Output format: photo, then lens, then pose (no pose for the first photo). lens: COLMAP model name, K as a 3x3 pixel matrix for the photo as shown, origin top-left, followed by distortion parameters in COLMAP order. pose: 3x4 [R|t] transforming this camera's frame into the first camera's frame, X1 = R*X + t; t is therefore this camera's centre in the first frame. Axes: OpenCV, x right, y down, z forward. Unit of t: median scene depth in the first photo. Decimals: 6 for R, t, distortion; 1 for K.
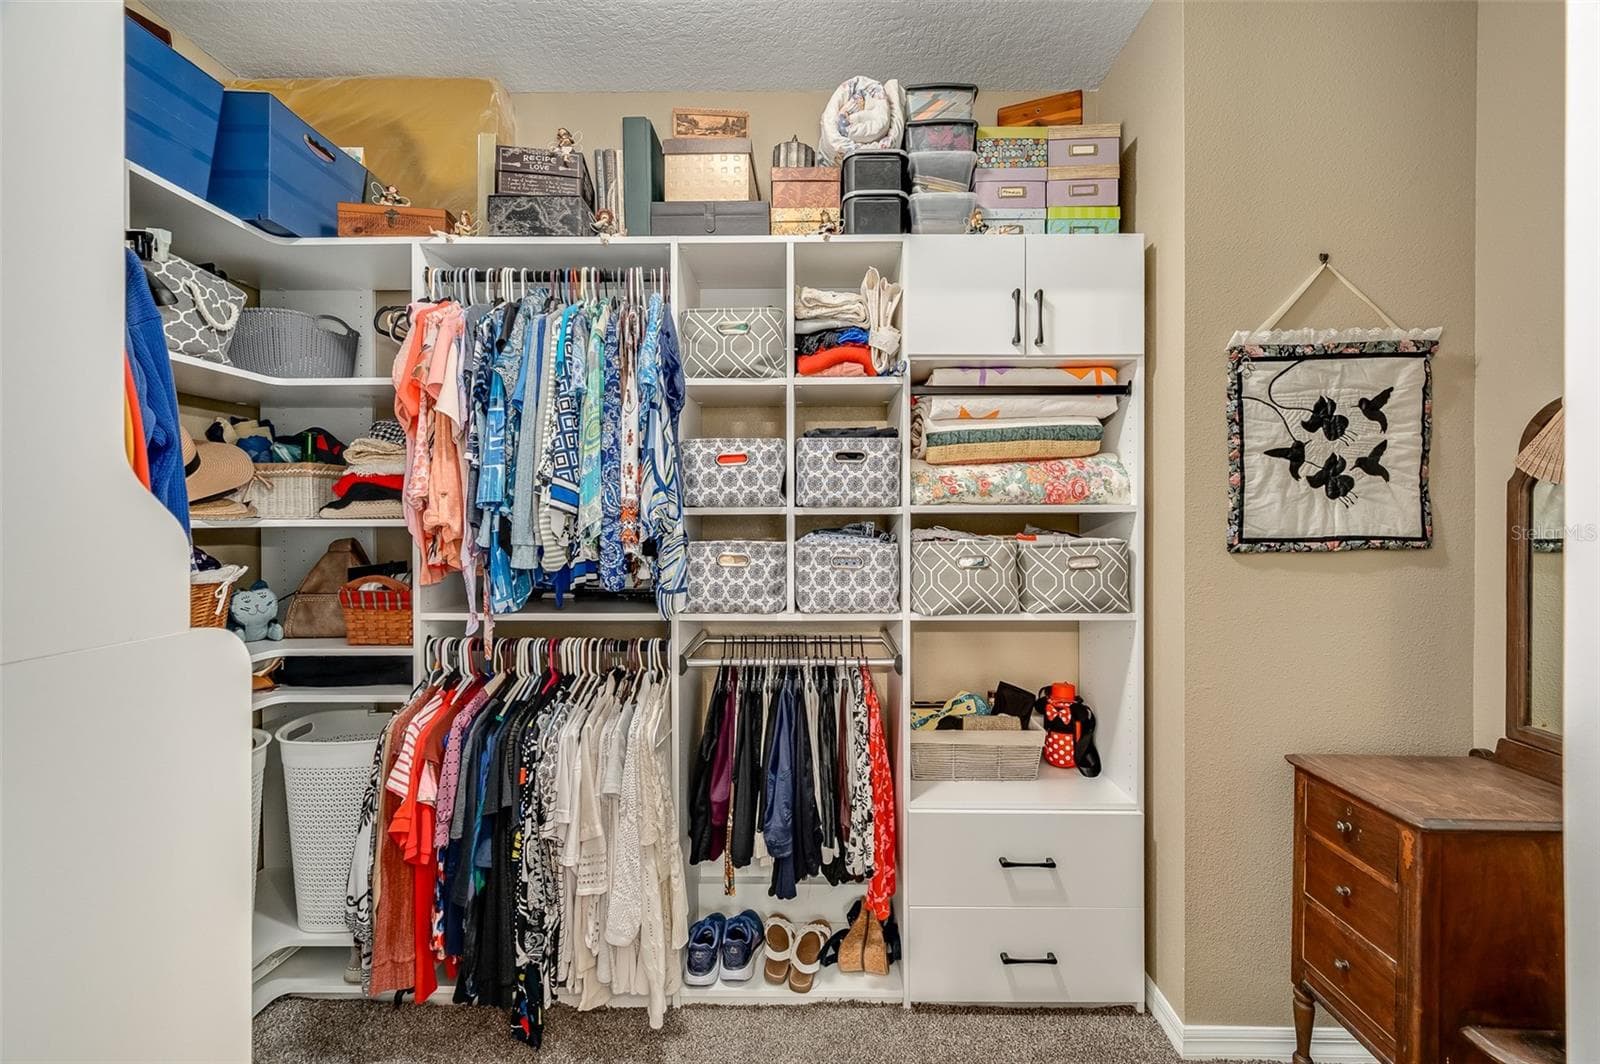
lens RADIAL K [[635.2, 0, 800.9], [0, 635.2, 520.3], [0, 0, 1]] dist [-0.001143, -0.000212]
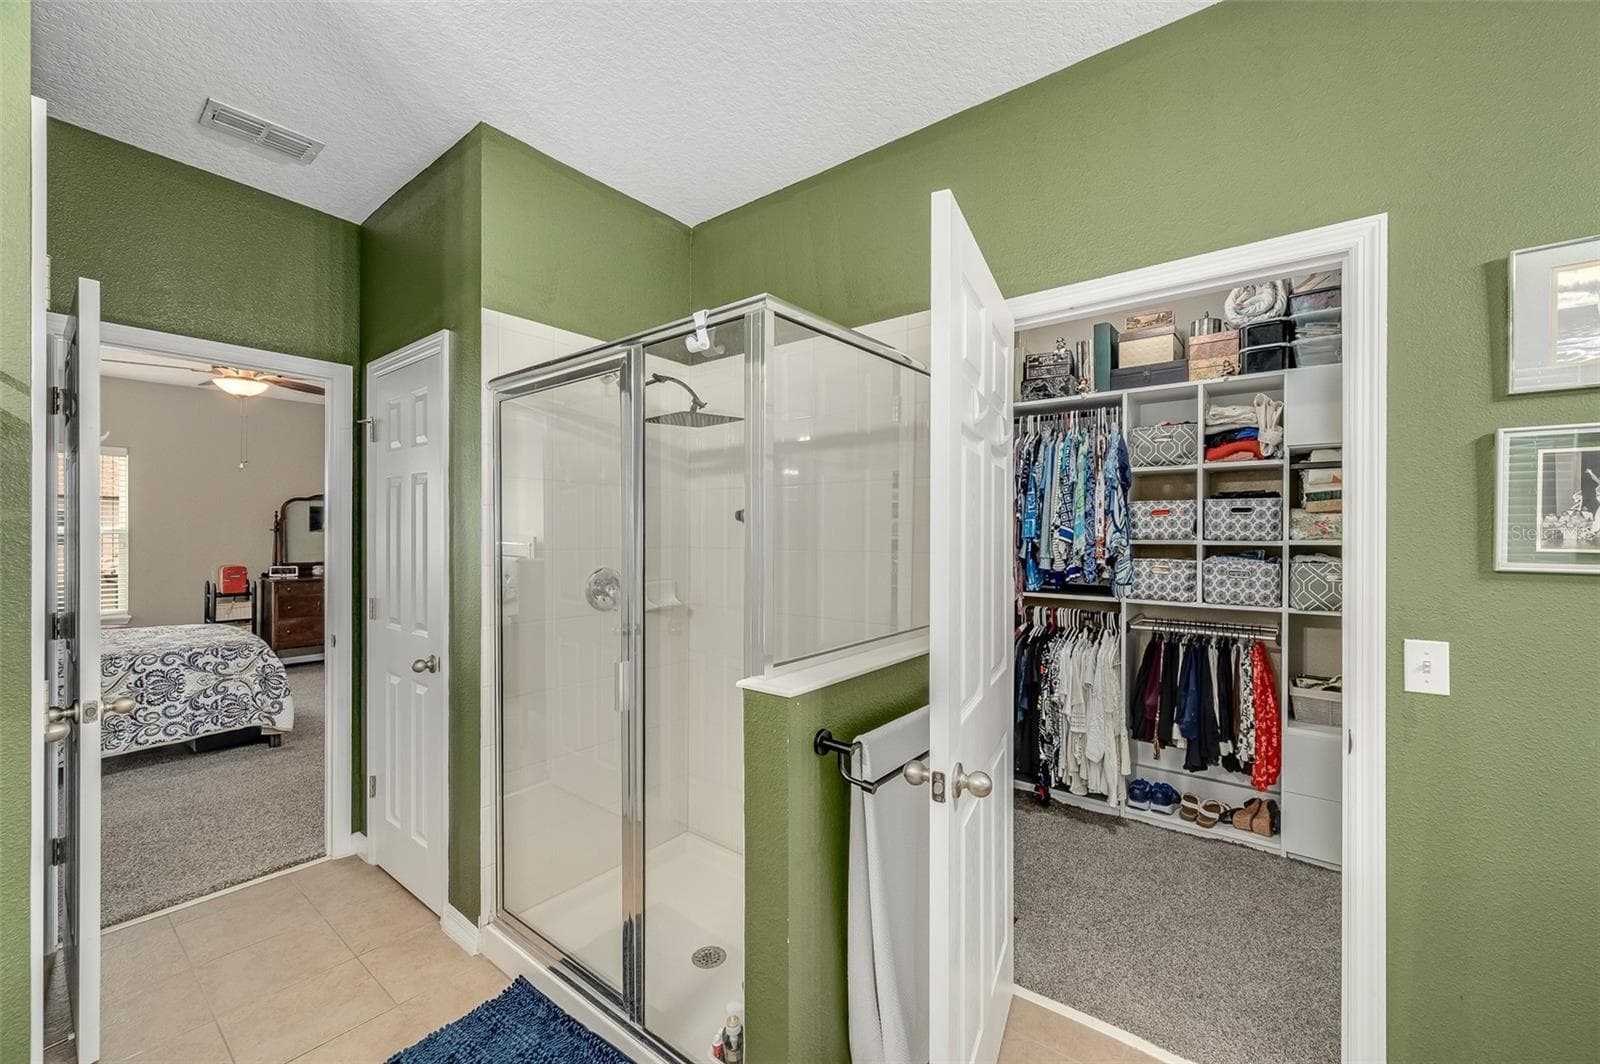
lens RADIAL K [[635.2, 0, 796.4], [0, 635.2, 533.9], [0, 0, 1]] dist [-0.001143, -0.000212]
pose [[0.797021, 0.006350, -0.603918, 0.150772], [-0.010437, 0.999940, -0.003259, -0.021106], [0.603862, 0.008901, 0.797039, -1.013146]]
